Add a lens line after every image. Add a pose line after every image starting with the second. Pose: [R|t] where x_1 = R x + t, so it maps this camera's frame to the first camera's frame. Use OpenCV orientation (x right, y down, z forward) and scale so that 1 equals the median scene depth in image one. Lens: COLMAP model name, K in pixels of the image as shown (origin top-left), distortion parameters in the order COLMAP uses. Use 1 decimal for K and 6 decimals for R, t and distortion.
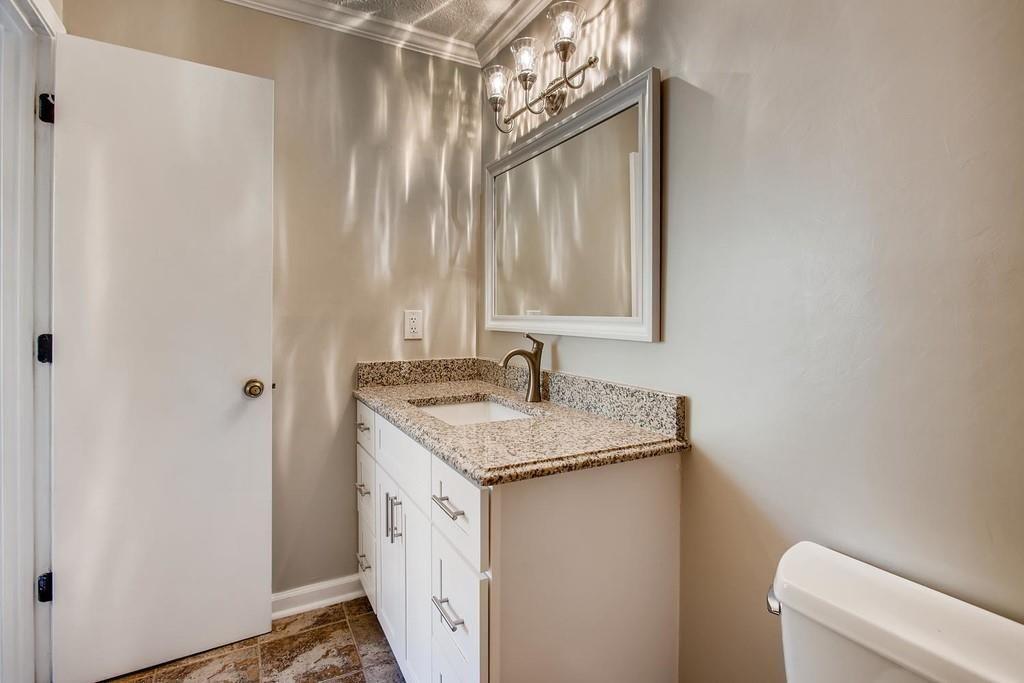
lens RADIAL K [[510.0, 0, 509.3], [0, 510.0, 321.2], [0, 0, 1]] dist [0.000605, 0.000157]
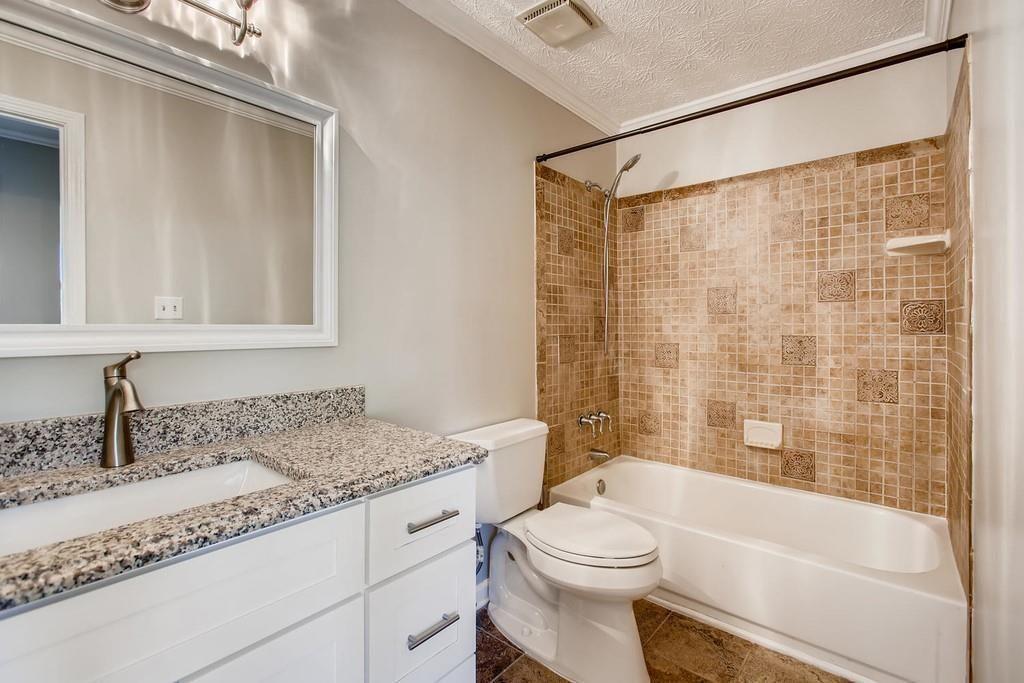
lens RADIAL K [[461.0, 0, 521.7], [0, 461.0, 337.7], [0, 0, 1]] dist [0.000705, 0.001127]
pose [[-0.375877, -0.028996, 0.926216, -0.765176], [0.012243, 0.999268, 0.036251, -0.010117], [-0.926589, 0.024965, -0.375246, 0.901590]]
